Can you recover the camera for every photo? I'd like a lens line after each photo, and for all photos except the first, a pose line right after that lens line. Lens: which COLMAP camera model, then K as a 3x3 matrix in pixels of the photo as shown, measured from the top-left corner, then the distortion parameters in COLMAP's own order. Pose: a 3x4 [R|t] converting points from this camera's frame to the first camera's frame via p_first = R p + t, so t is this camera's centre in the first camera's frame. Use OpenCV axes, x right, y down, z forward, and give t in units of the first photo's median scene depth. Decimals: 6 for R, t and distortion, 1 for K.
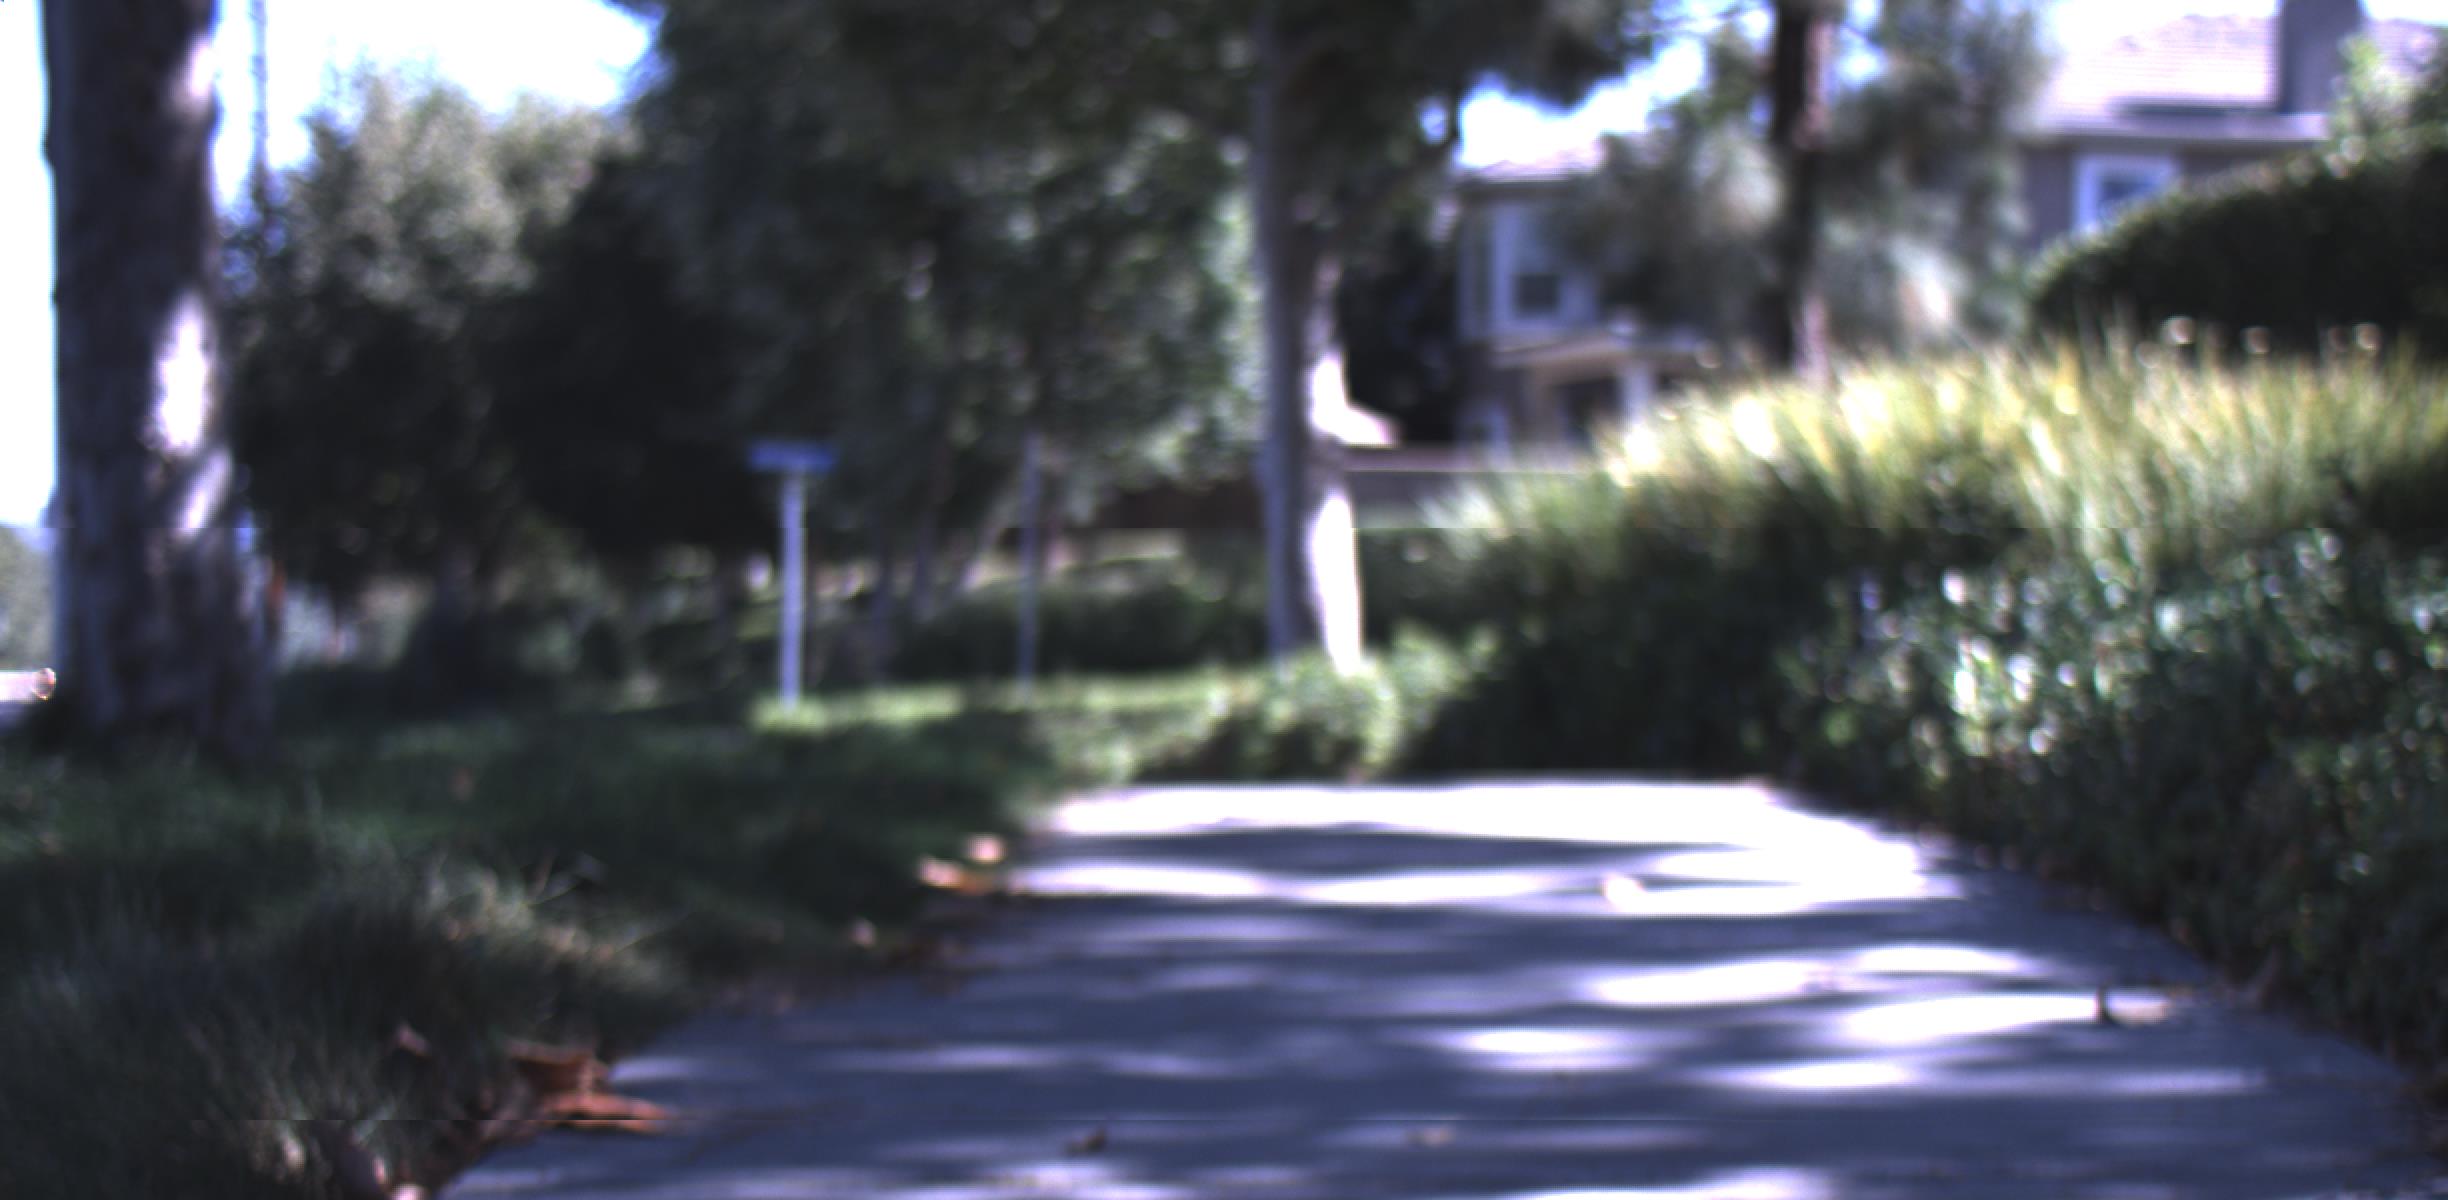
lens RADIAL K [[4828.6, 0, 1224.0], [0, 4828.6, 600.0], [0, 0, 1]] dist [0.047561, 0.349843]
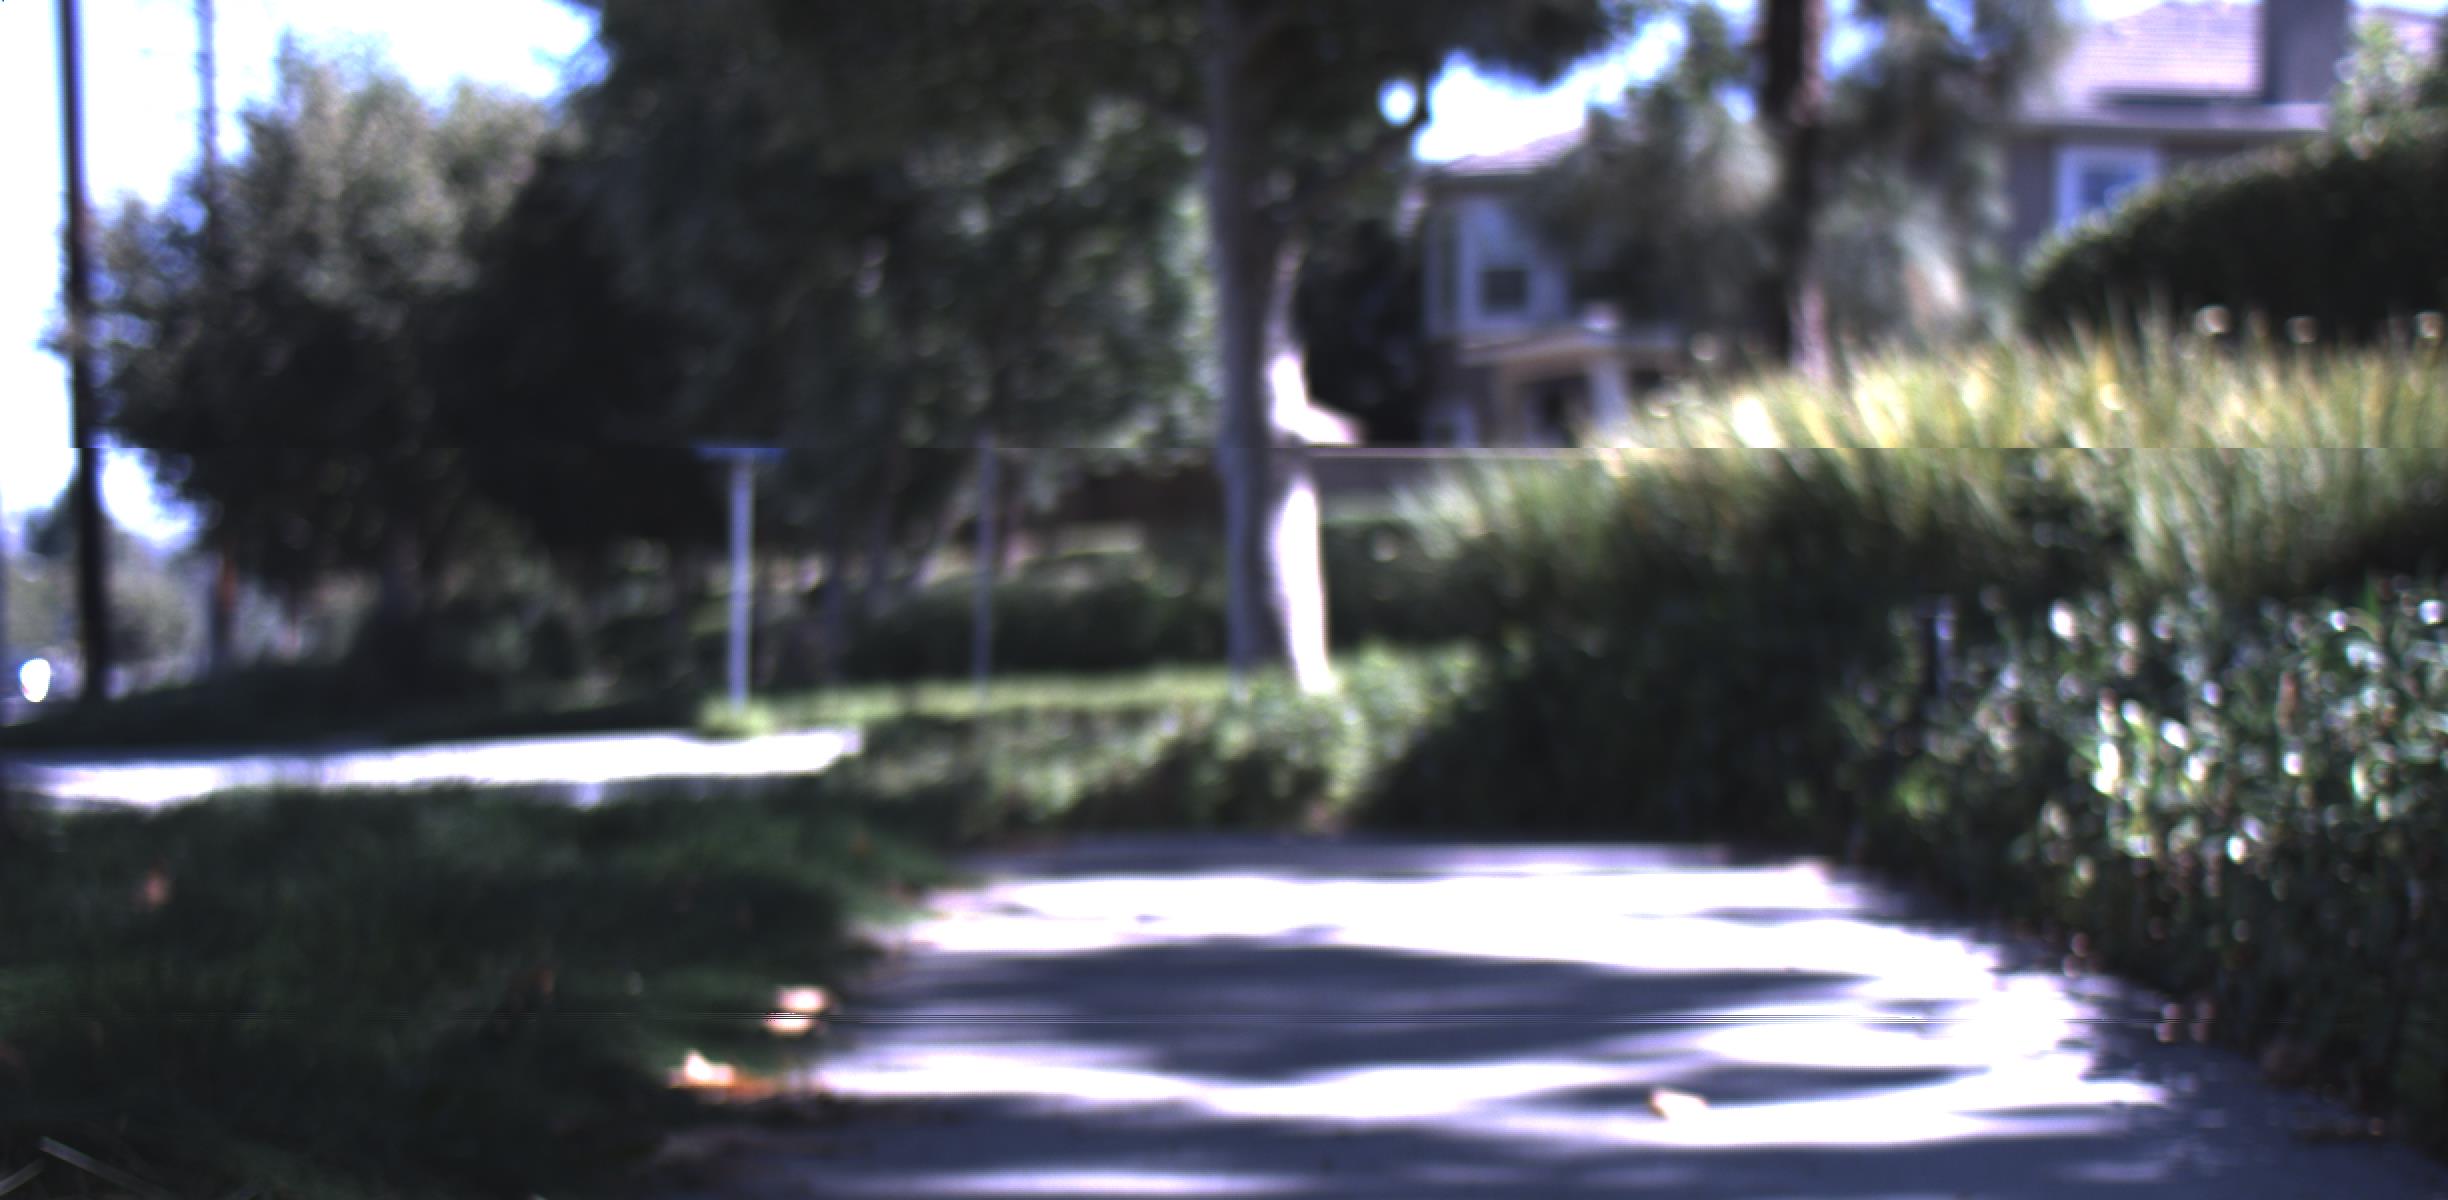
lens RADIAL K [[4828.6, 0, 1224.0], [0, 4828.6, 600.0], [0, 0, 1]] dist [0.047561, 0.349843]
pose [[0.999970, -0.002875, 0.007240, 0.001076], [0.002876, 0.999996, -0.000070, -0.001057], [-0.007239, 0.000090, 0.999974, 0.033024]]
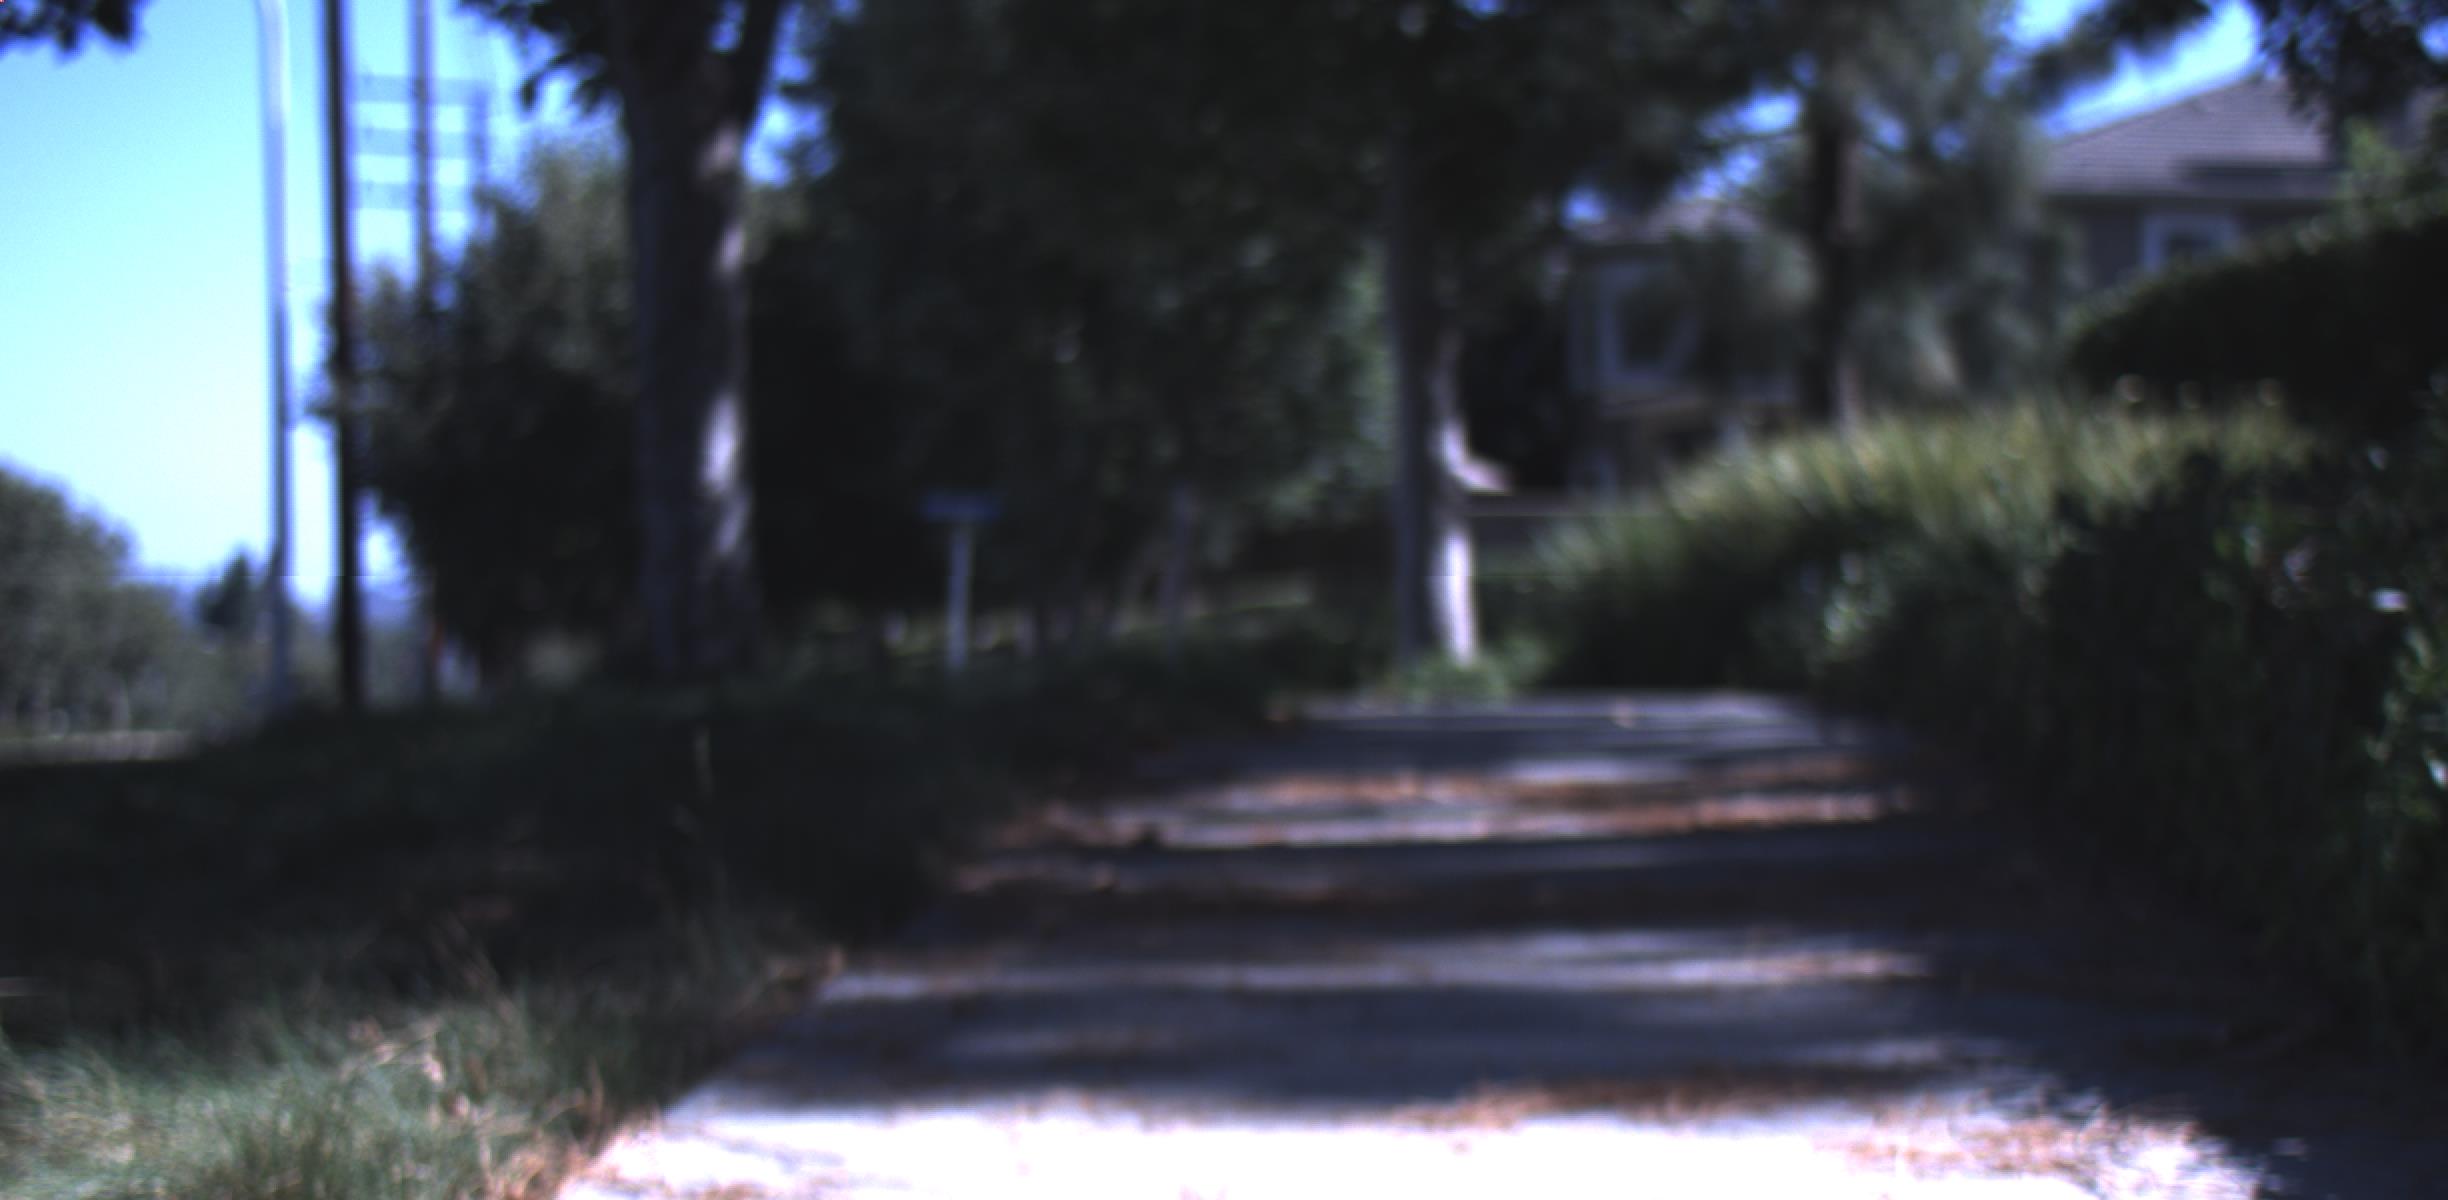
lens RADIAL K [[4828.6, 0, 1224.0], [0, 4828.6, 600.0], [0, 0, 1]] dist [0.047561, 0.349843]
pose [[0.999626, -0.011382, -0.024885, -0.002342], [0.011118, 0.999881, -0.010736, 0.003719], [0.025004, 0.010455, 0.999633, -0.097855]]
